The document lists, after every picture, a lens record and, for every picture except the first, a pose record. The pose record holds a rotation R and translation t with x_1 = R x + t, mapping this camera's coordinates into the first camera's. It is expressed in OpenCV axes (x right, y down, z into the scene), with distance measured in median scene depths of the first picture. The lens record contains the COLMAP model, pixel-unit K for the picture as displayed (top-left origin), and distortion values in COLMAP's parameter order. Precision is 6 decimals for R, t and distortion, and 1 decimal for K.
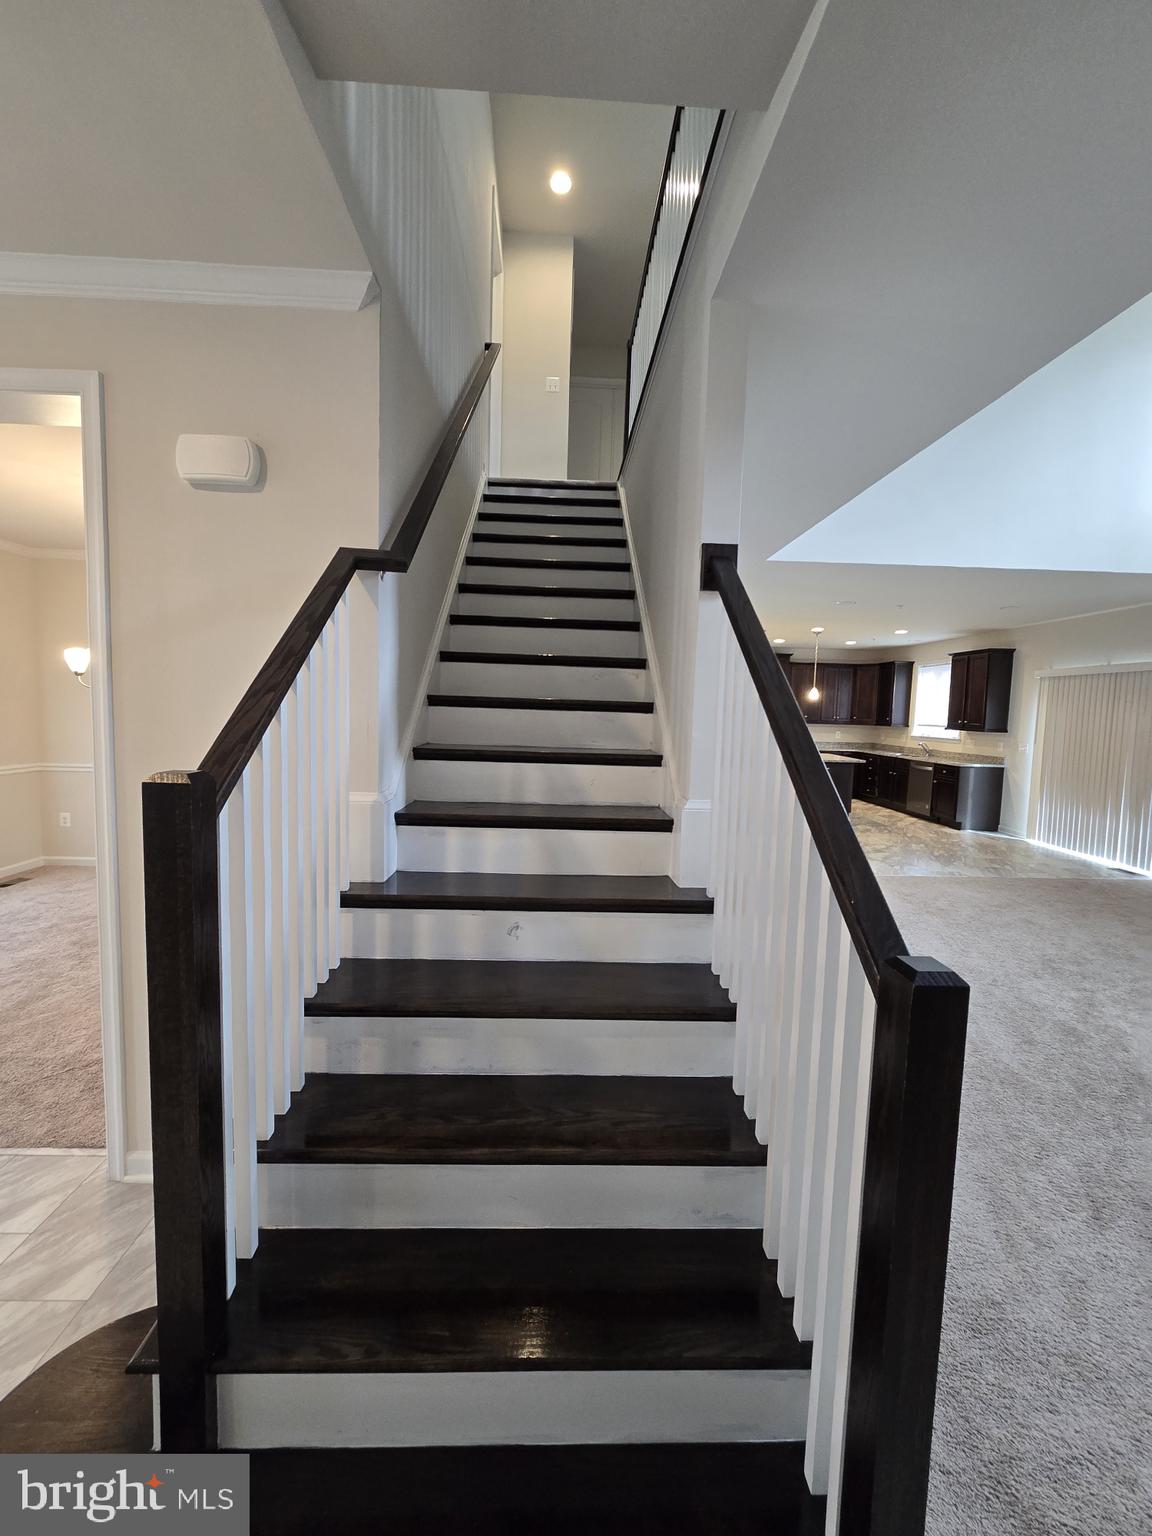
lens RADIAL K [[627.4, 0, 569.1], [0, 627.4, 763.0], [0, 0, 1]] dist [-0.002234, 0.000051]
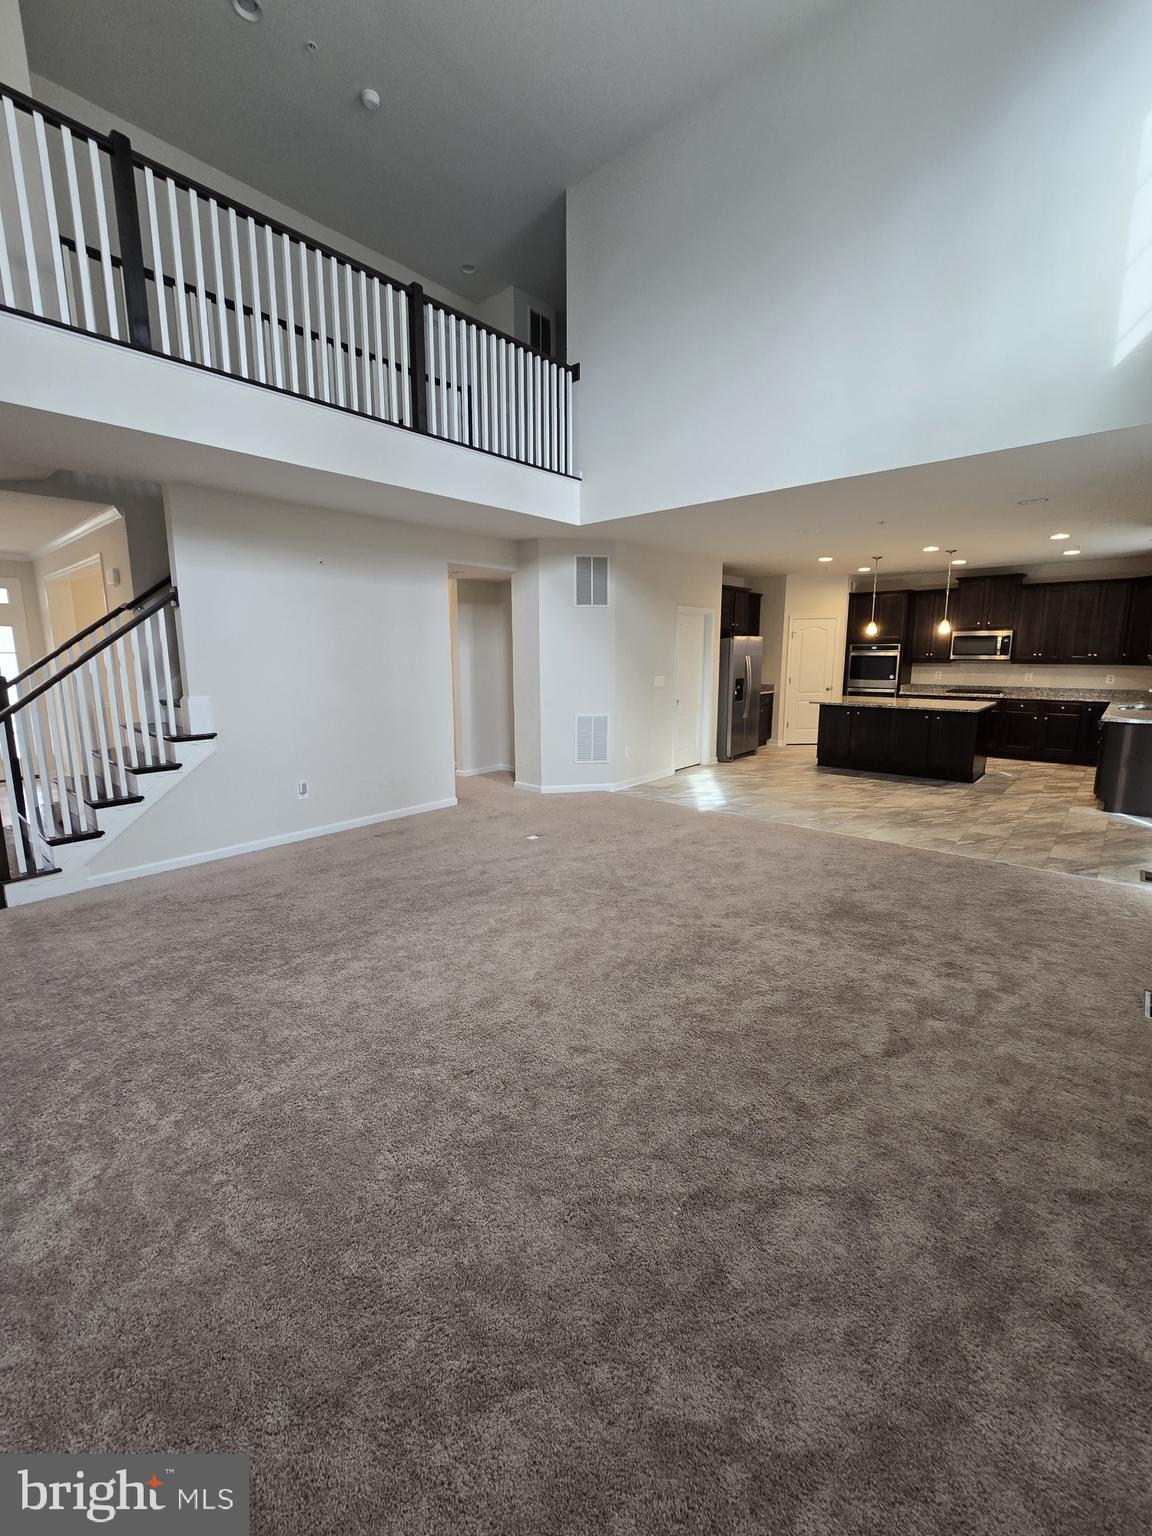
lens RADIAL K [[627.4, 0, 572.3], [0, 627.4, 756.7], [0, 0, 1]] dist [-0.002234, 0.000051]
pose [[0.727985, 0.086049, -0.680171, 1.363890], [-0.031824, 0.995264, 0.091850, -0.001681], [0.684854, -0.045219, 0.727276, 0.107833]]
